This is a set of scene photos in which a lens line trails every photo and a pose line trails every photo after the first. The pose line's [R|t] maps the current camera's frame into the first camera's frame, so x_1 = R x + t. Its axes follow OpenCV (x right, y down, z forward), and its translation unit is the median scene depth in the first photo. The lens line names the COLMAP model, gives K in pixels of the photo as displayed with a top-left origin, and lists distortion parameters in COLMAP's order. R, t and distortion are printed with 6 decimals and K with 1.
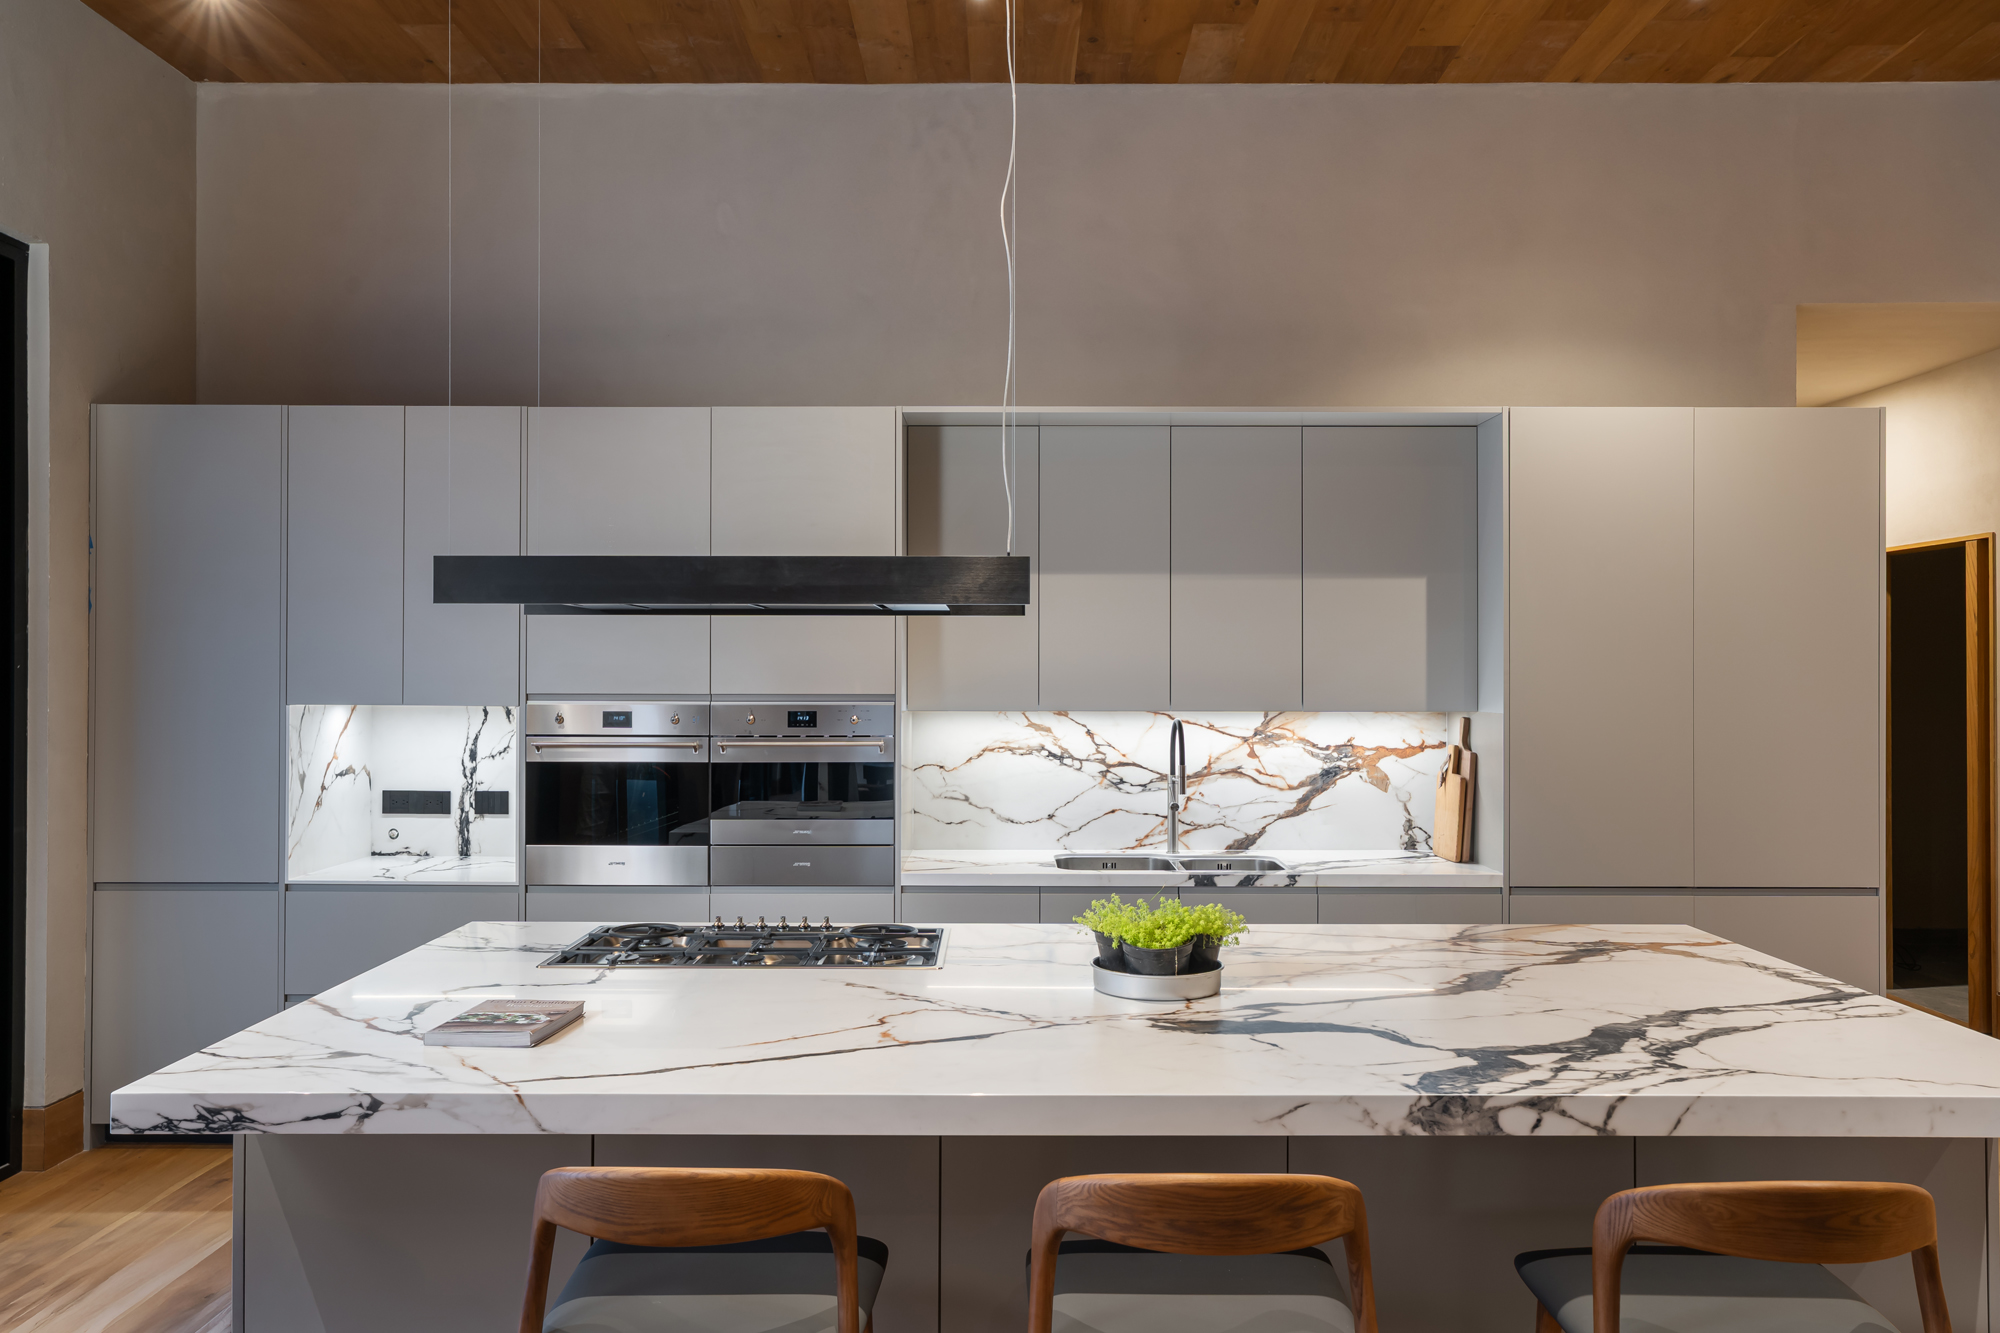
lens RADIAL K [[1394.7, 0, 1000.0], [0, 1394.7, 666.5], [0, 0, 1]] dist [0.000127, 0.000005]
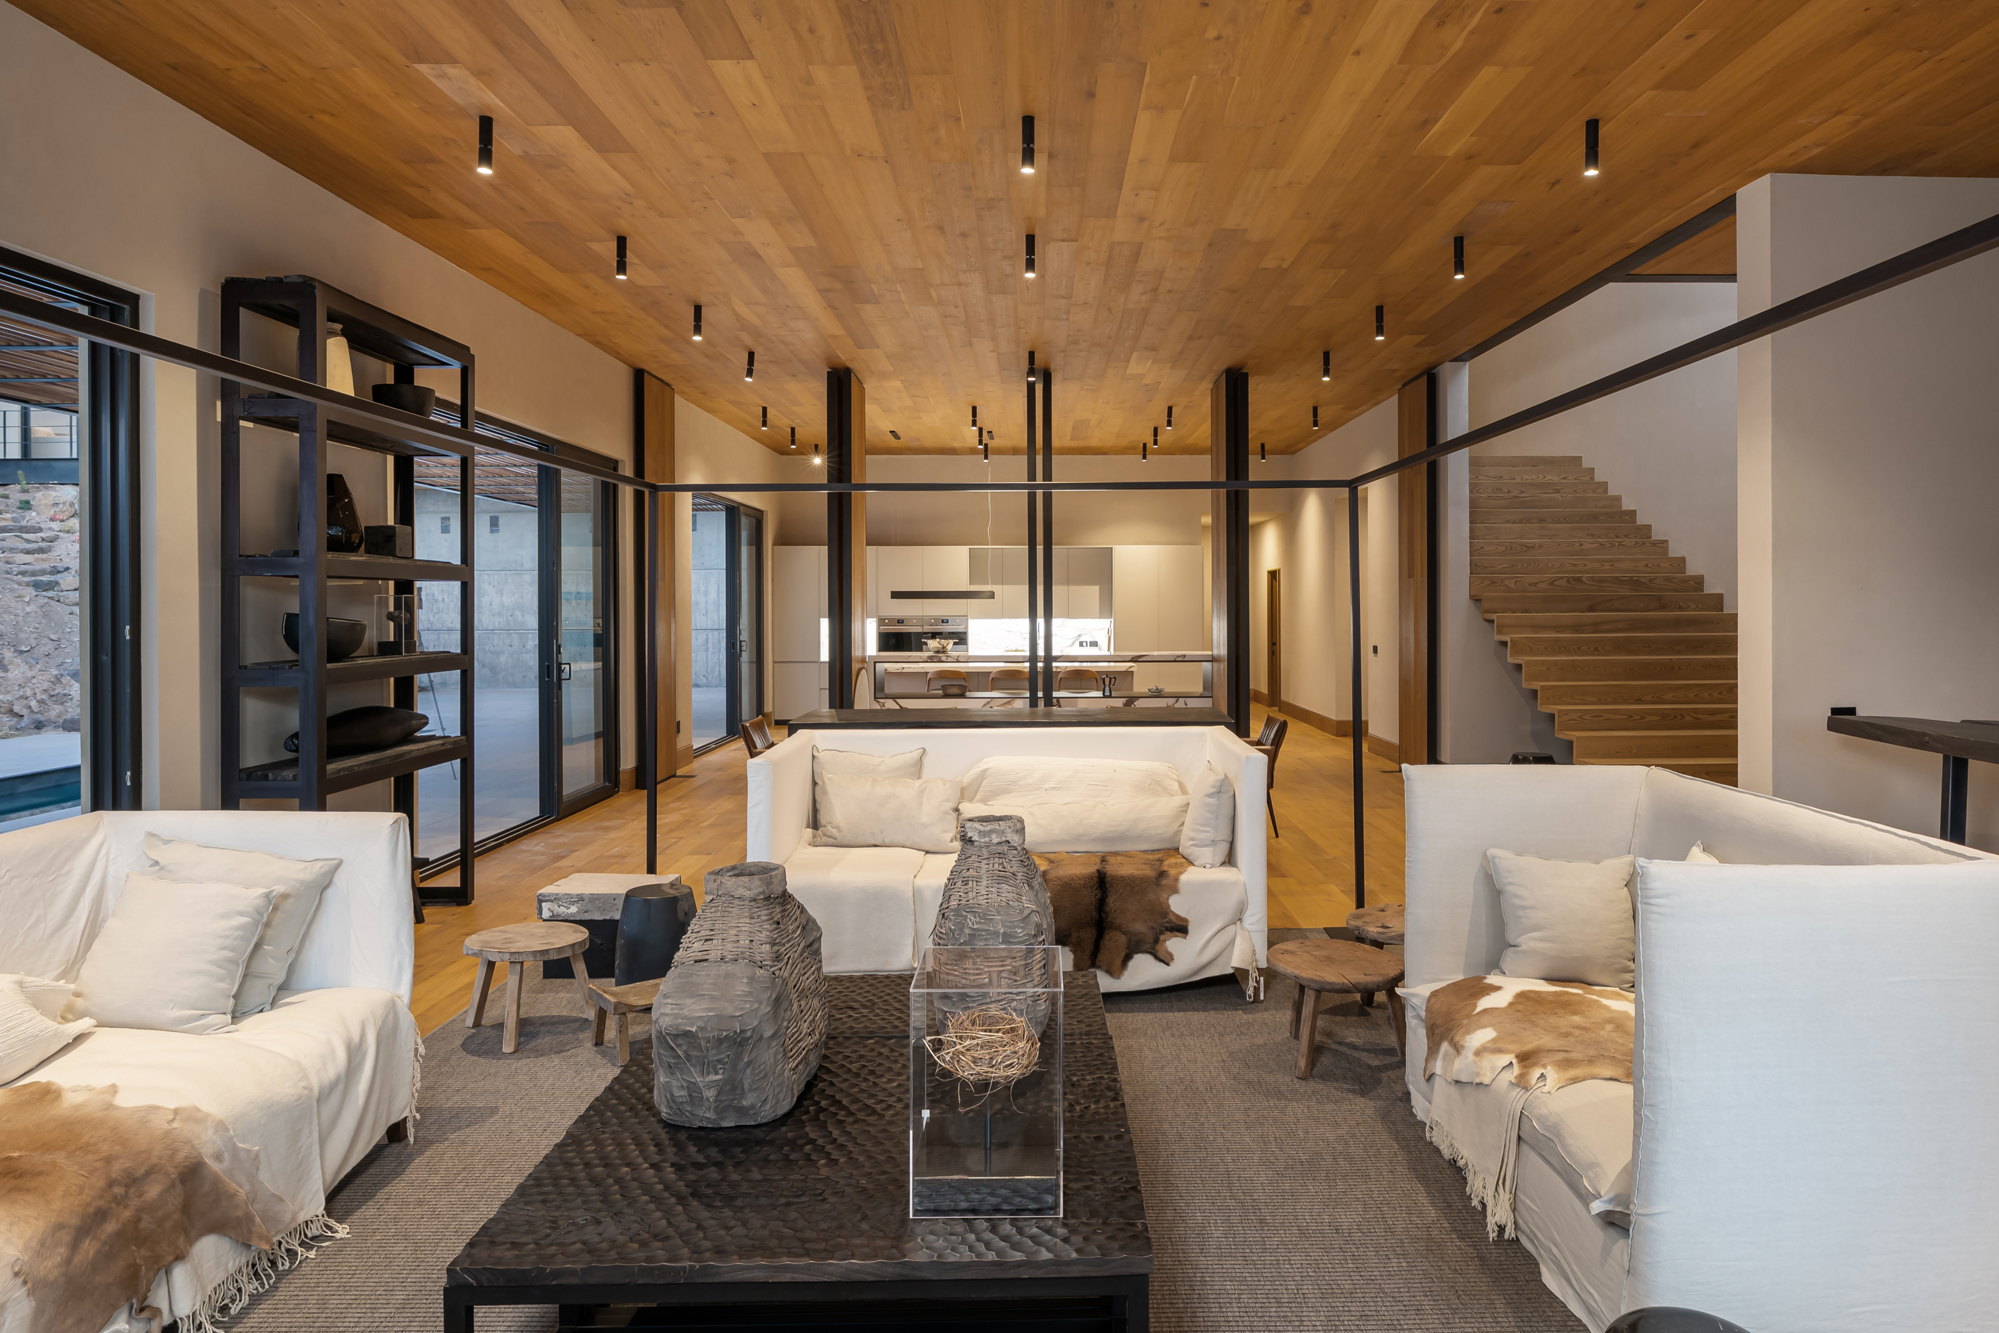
lens RADIAL K [[1190.4, 0, 1006.7], [0, 1190.4, 607.1], [0, 0, 1]] dist [-0.016004, -0.000161]
pose [[0.999974, -0.005048, 0.005173, 0.020517], [0.004993, 0.999931, 0.010673, -0.039990], [-0.005227, -0.010647, 0.999930, -2.440203]]
